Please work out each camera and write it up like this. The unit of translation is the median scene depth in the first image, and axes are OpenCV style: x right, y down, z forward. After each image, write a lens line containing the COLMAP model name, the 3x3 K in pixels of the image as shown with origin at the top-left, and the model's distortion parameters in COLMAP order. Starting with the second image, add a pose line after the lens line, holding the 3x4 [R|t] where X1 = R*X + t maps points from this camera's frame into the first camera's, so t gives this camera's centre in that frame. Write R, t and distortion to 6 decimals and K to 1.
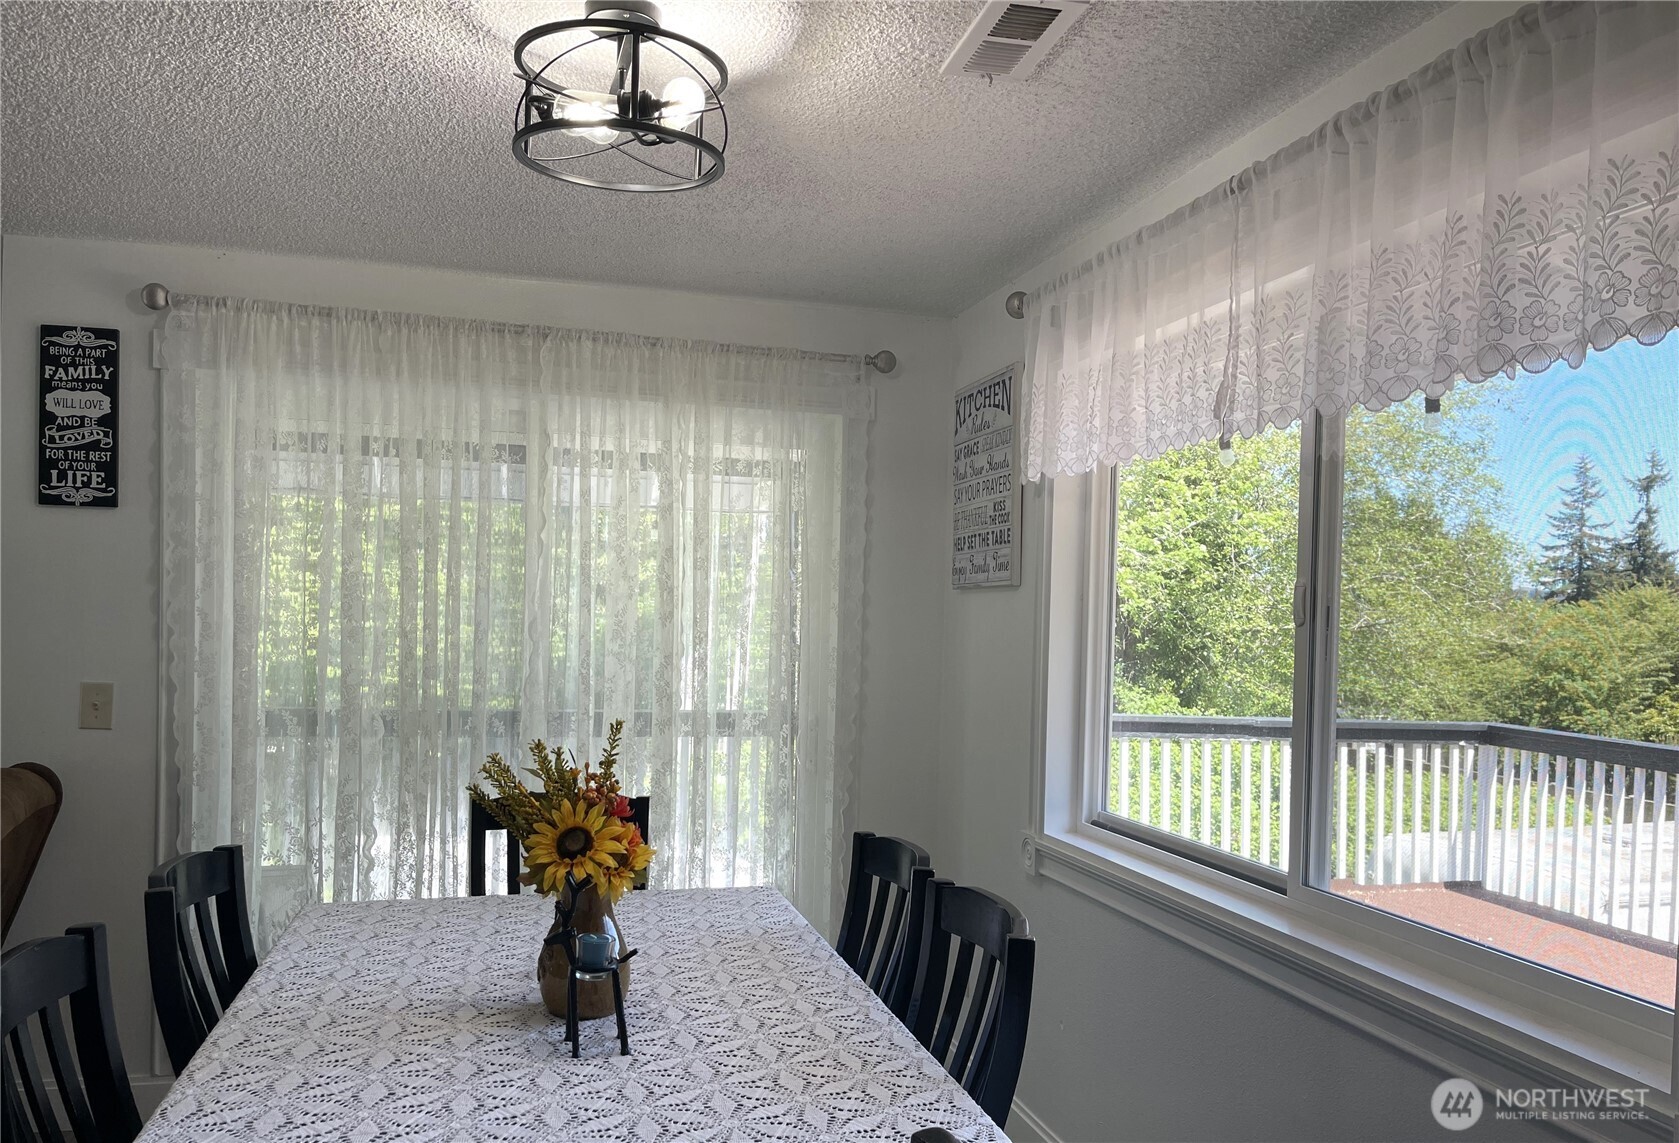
lens RADIAL K [[1311.2, 0, 842.3], [0, 1311.2, 646.3], [0, 0, 1]] dist [0.001069, -0.001543]
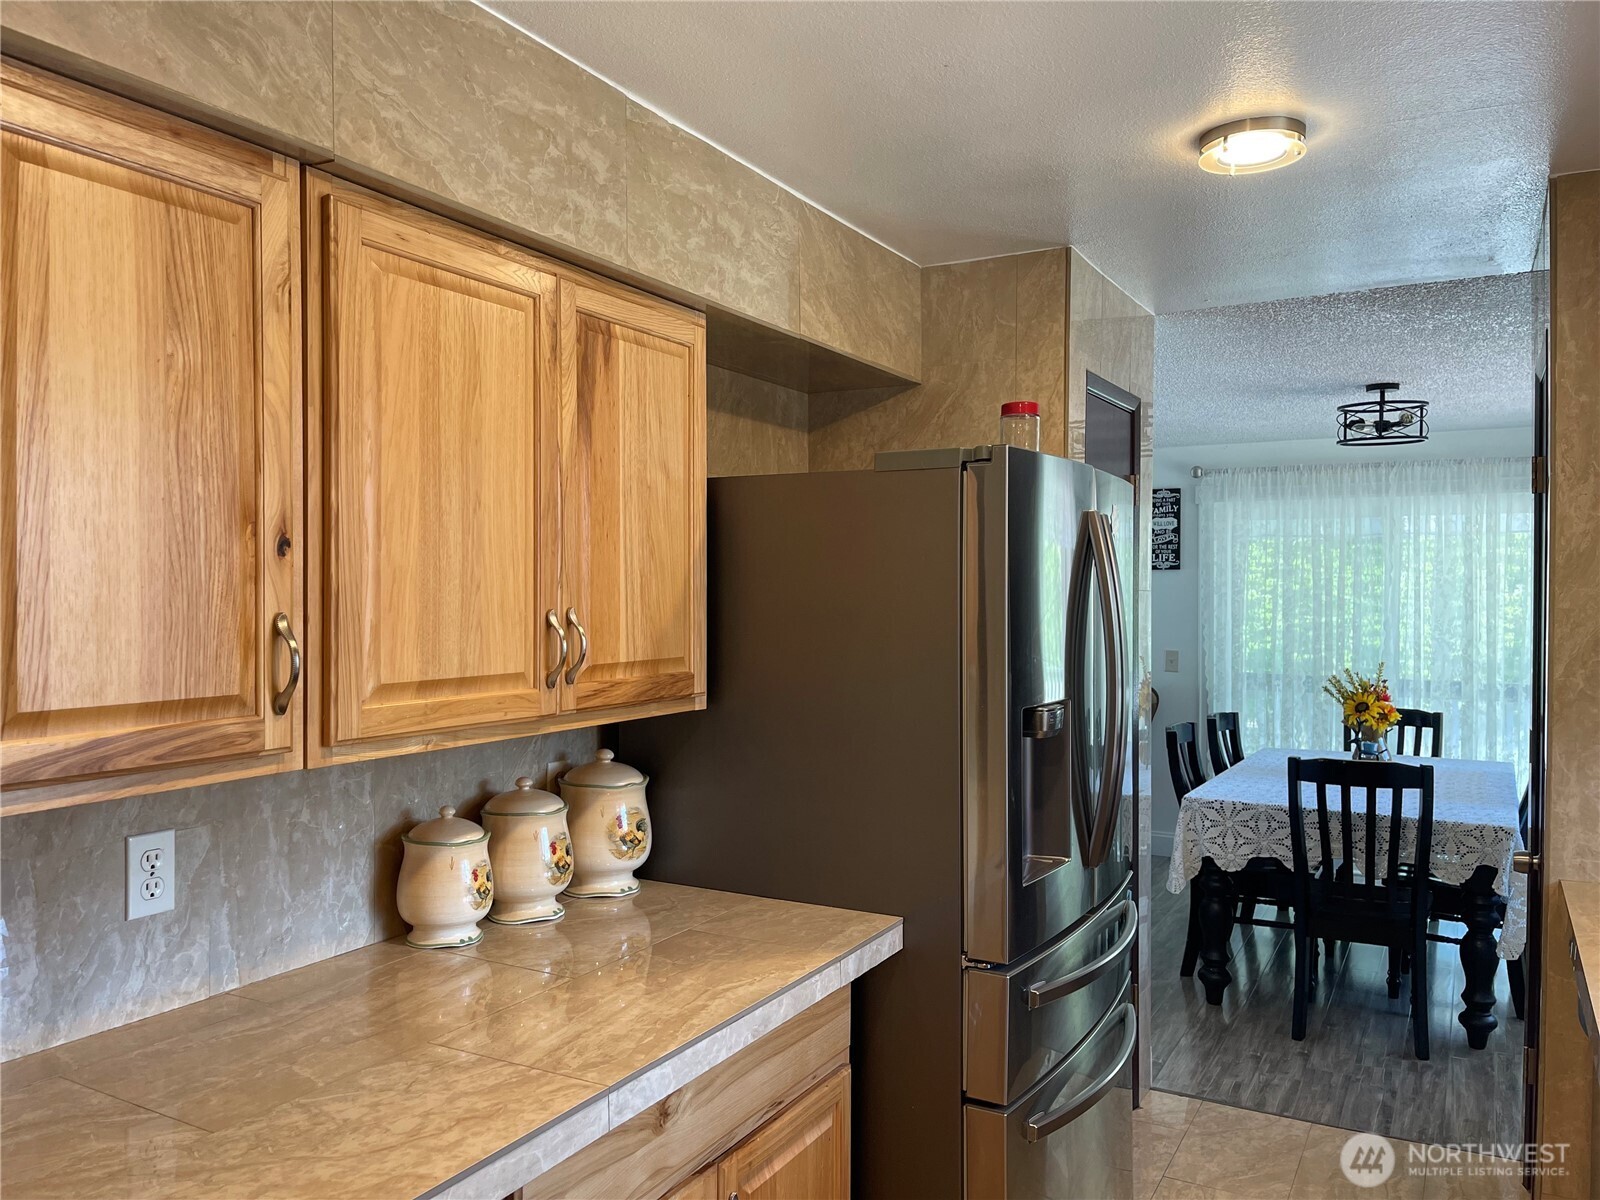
lens RADIAL K [[1221.4, 0, 800.0], [0, 1221.4, 600.0], [0, 0, 1]] dist [-0.039644, -0.000681]
pose [[0.721519, -0.017381, -0.692177, 0.379786], [-0.005836, 0.999497, -0.031182, 0.010583], [0.692370, 0.026538, 0.721054, -0.872170]]
